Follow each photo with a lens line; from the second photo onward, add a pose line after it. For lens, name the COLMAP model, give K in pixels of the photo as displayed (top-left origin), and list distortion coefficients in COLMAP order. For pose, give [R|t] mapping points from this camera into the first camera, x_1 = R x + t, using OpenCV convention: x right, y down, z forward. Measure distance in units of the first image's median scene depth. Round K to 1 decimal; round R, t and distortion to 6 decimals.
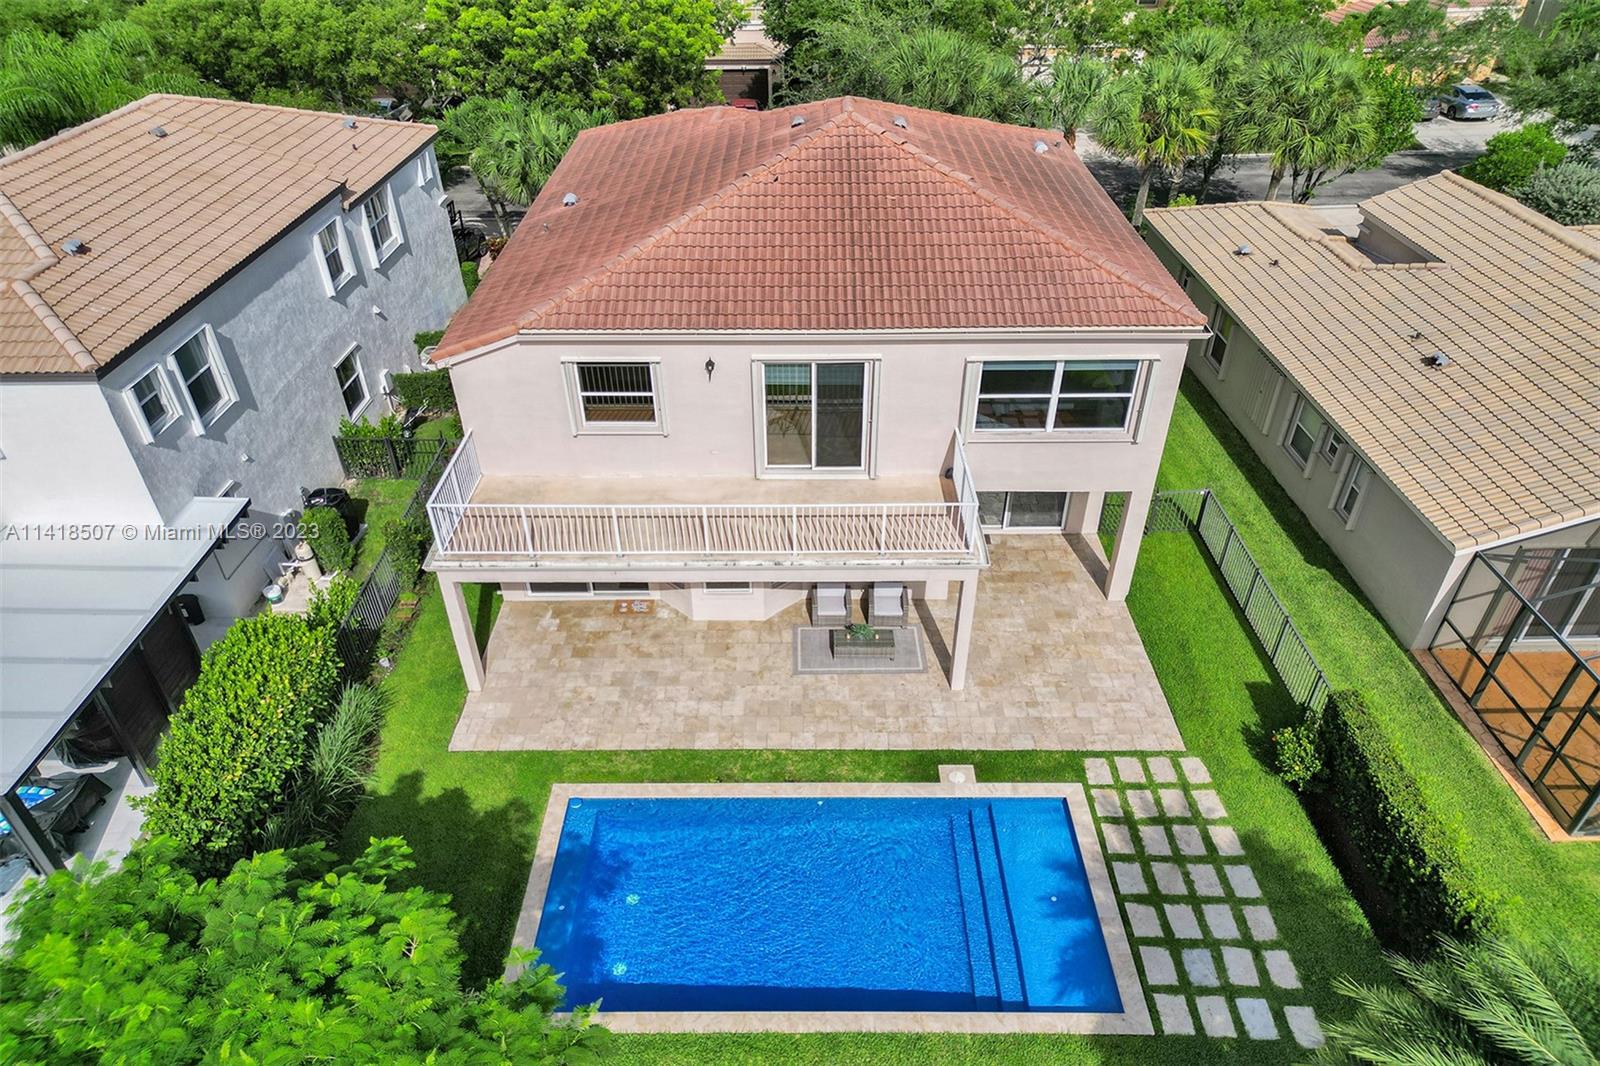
lens RADIAL K [[978.2, 0, 795.1], [0, 978.2, 546.9], [0, 0, 1]] dist [0.029620, -0.020037]
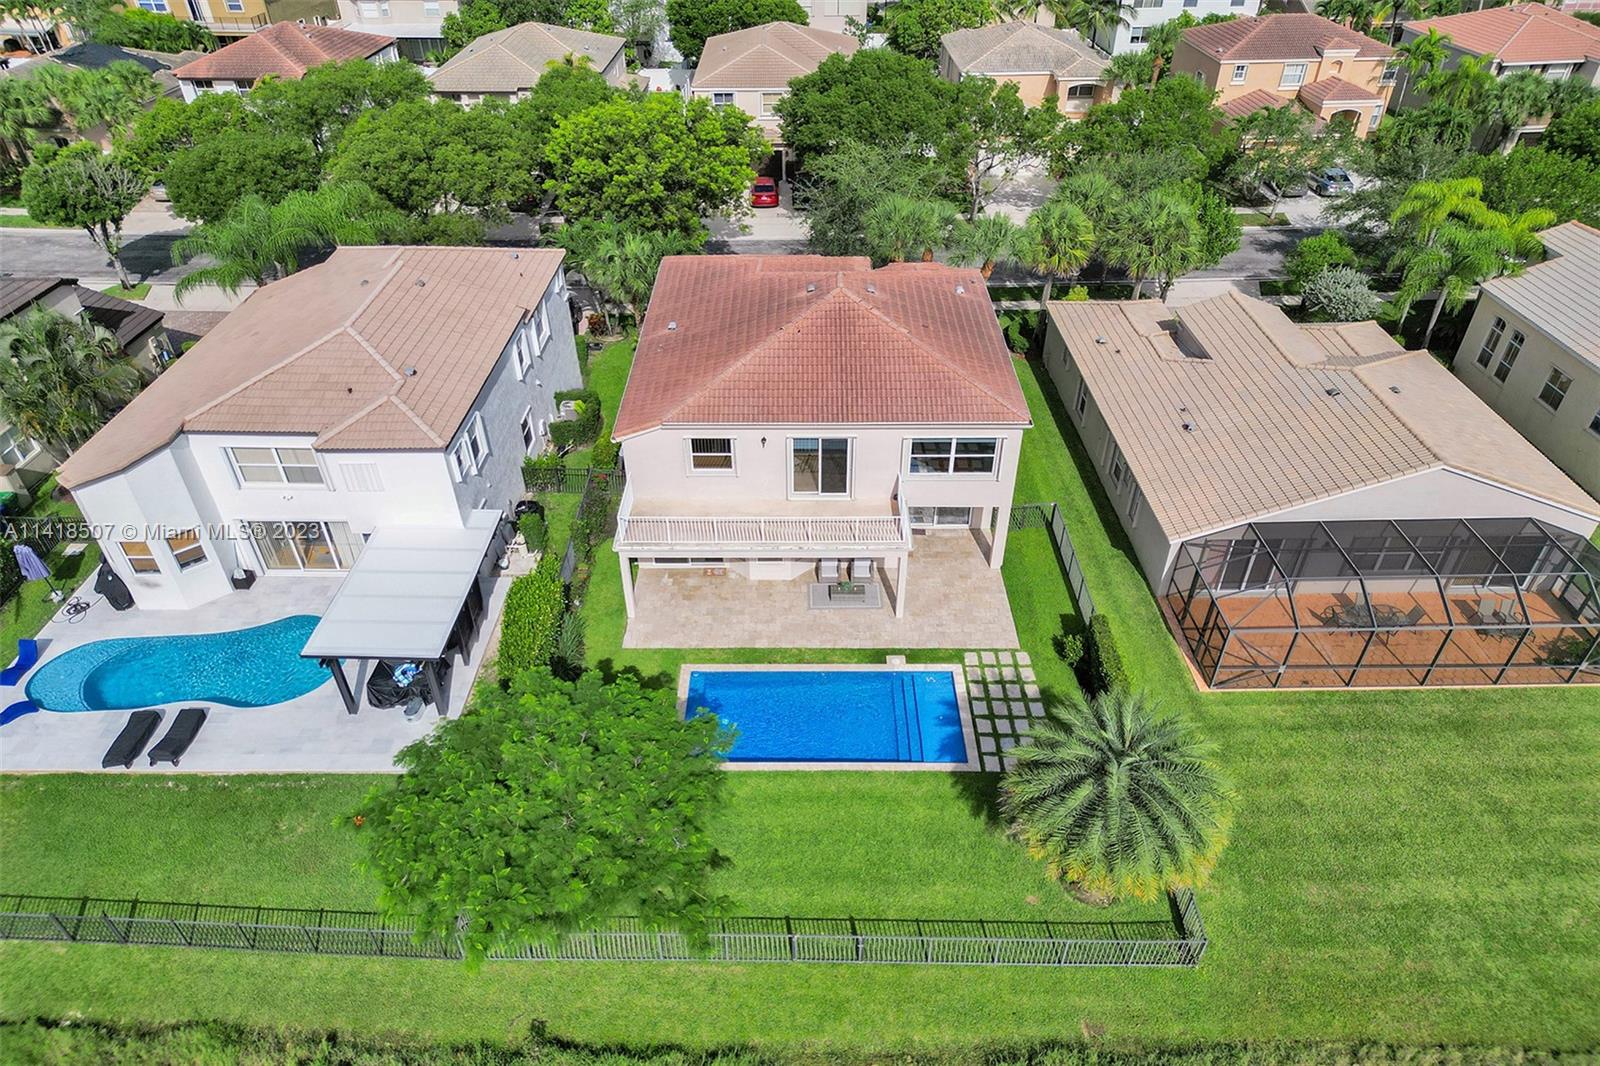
lens RADIAL K [[978.2, 0, 799.4], [0, 978.2, 539.8], [0, 0, 1]] dist [0.029620, -0.020037]
pose [[0.999996, 0.001648, 0.002144, -0.022923], [-0.001687, 0.999830, 0.018378, -0.030824], [-0.002113, -0.018381, 0.999829, -0.819278]]
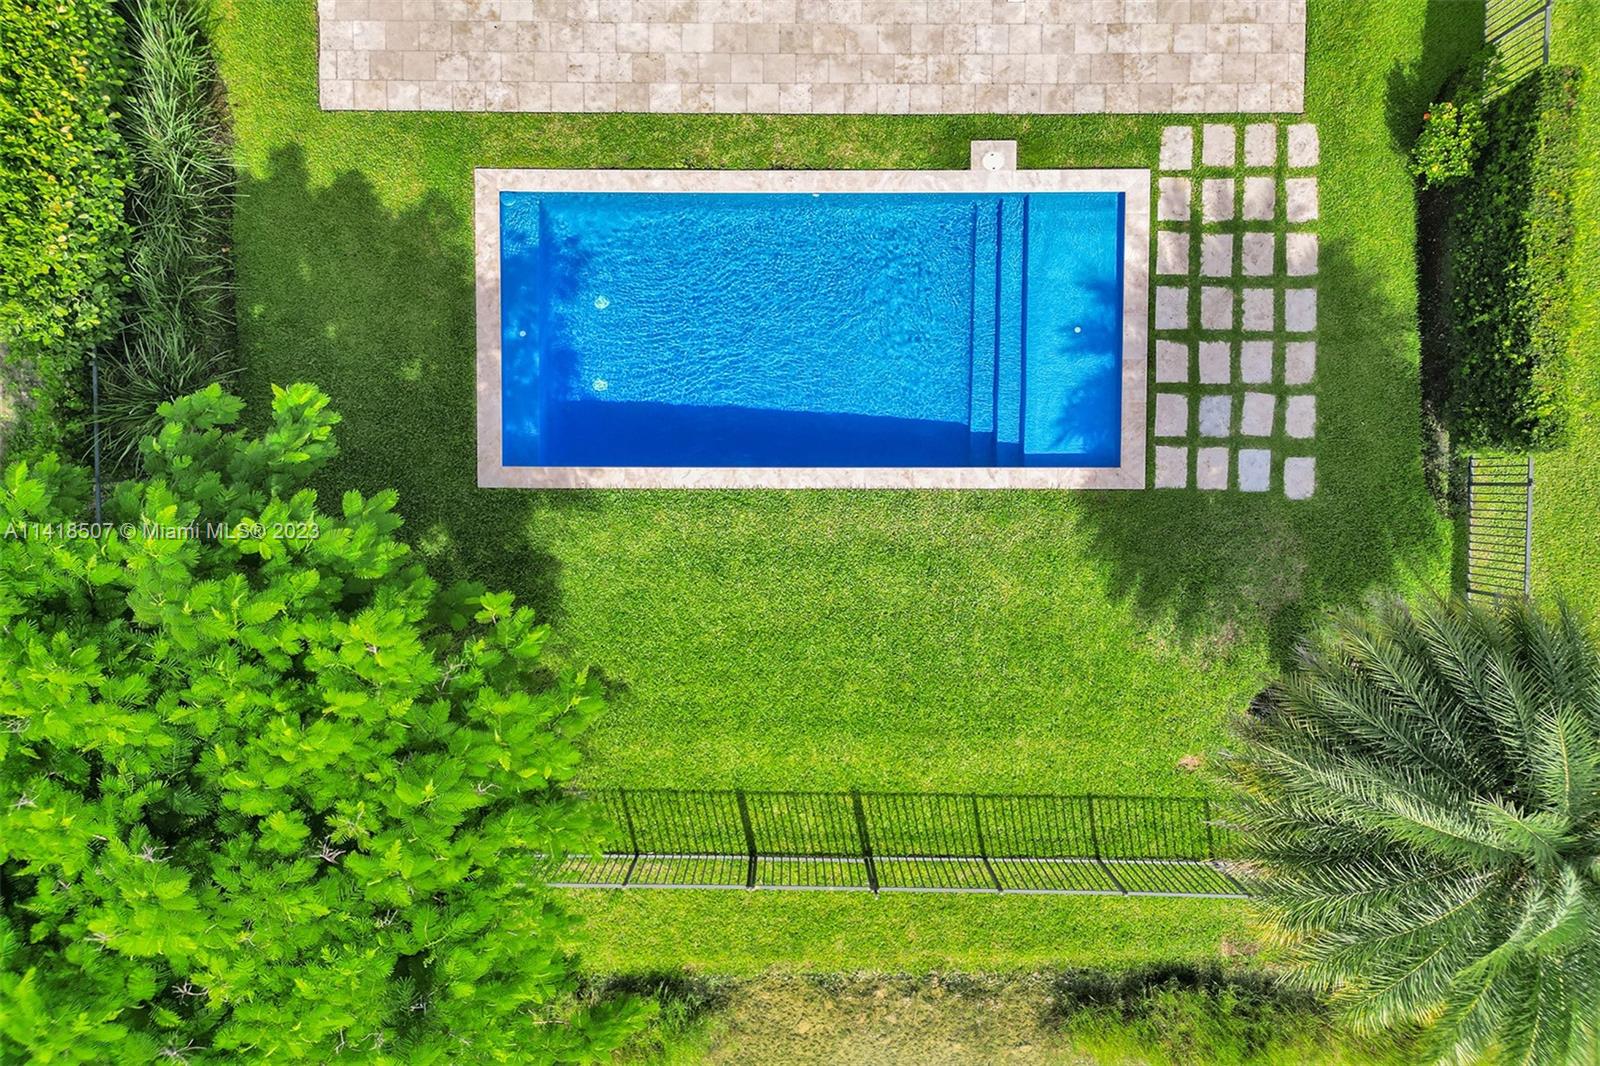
lens RADIAL K [[978.2, 0, 796.0], [0, 978.2, 497.4], [0, 0, 1]] dist [0.029620, -0.020037]
pose [[0.999977, -0.000345, 0.006836, 0.003356], [-0.005386, 0.576657, 0.816969, -0.231648], [-0.004224, -0.816986, 0.576642, 0.313133]]
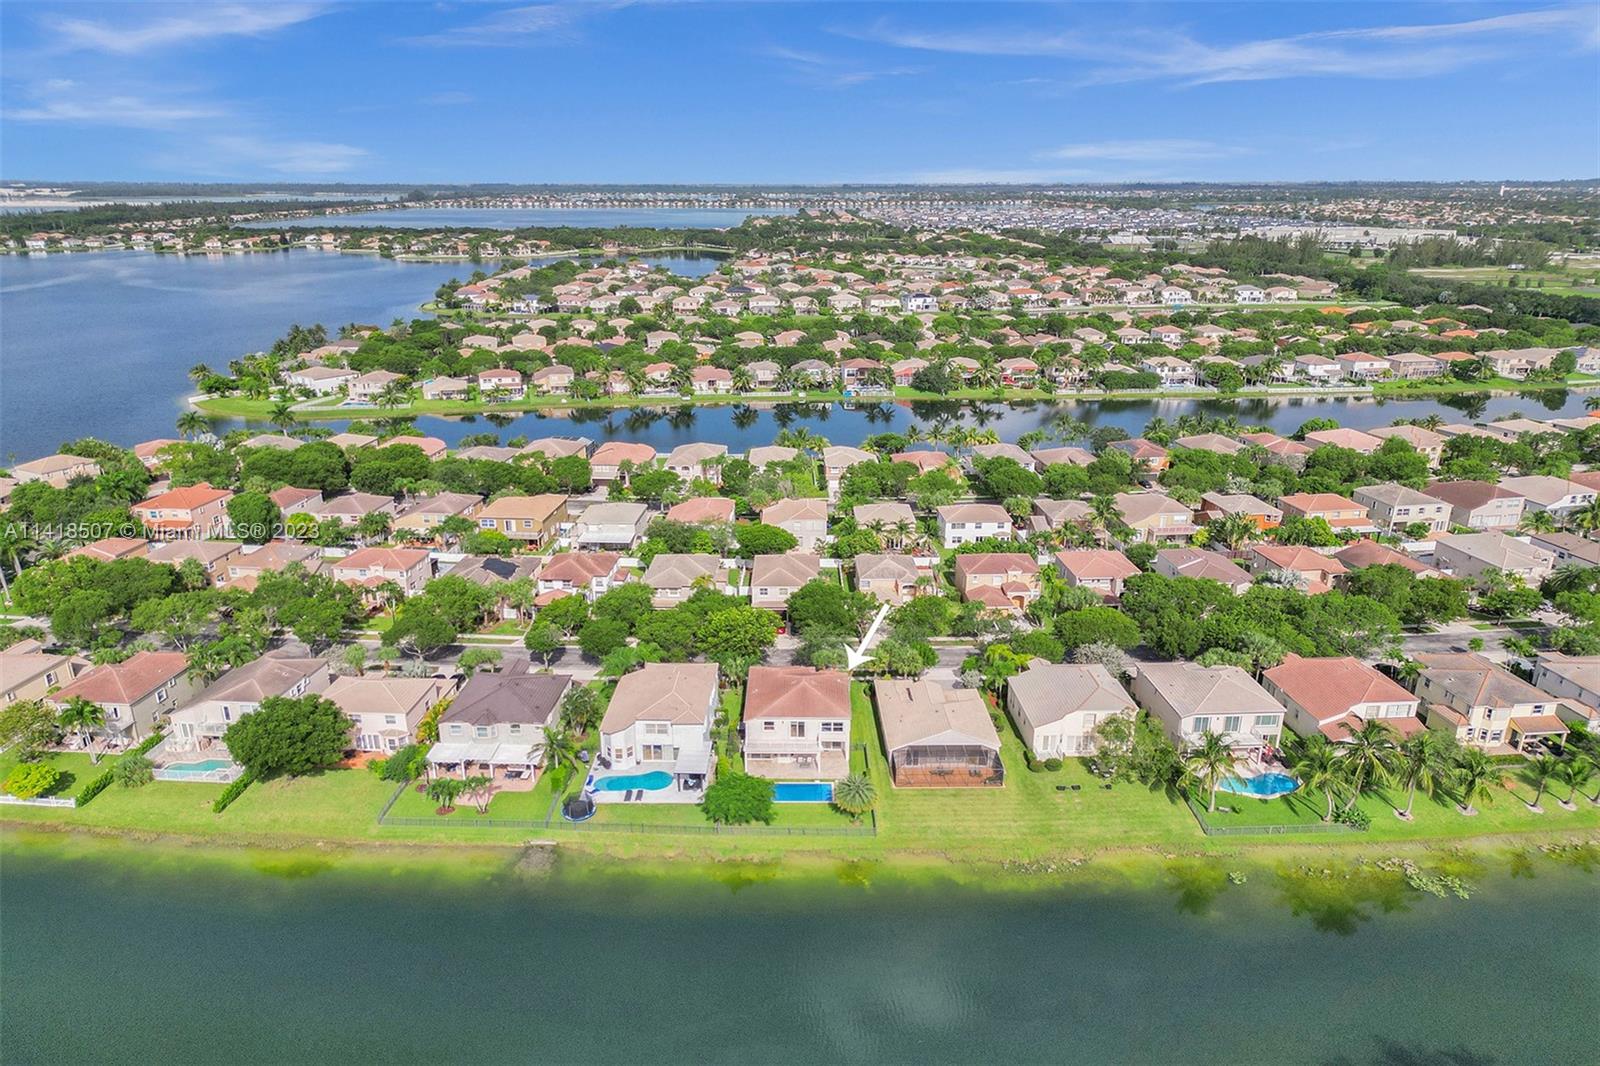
lens RADIAL K [[991.2, 0, 814.1], [0, 991.2, 478.6], [0, 0, 1]] dist [0.038896, -0.003672]
pose [[0.999722, 0.012306, 0.020107, -0.027881], [-0.004363, 0.934776, -0.355211, 0.704428], [-0.023167, 0.355024, 0.934570, -6.211913]]
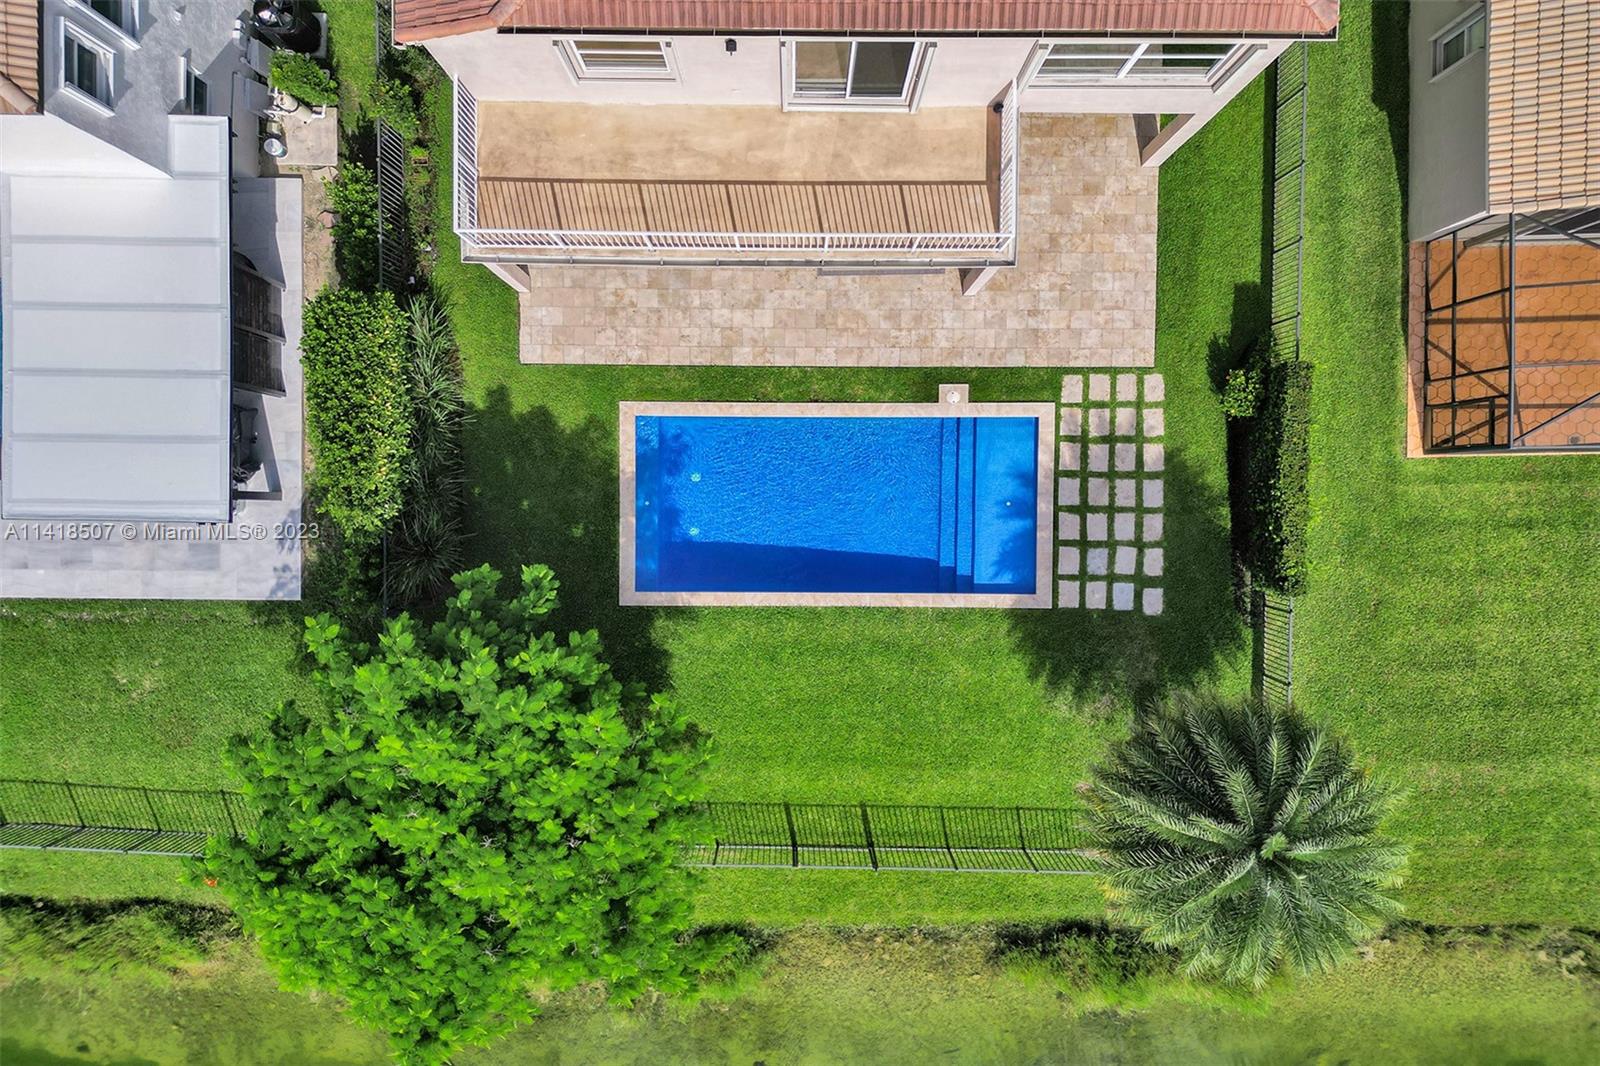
lens RADIAL K [[1003.9, 0, 794.6], [0, 1003.9, 484.1], [0, 0, 1]] dist [0.031000, -0.020102]
pose [[0.999964, 0.003728, 0.007666, -0.036659], [-0.008414, 0.576050, 0.817371, -0.667149], [-0.001369, -0.817406, 0.576060, 0.189680]]
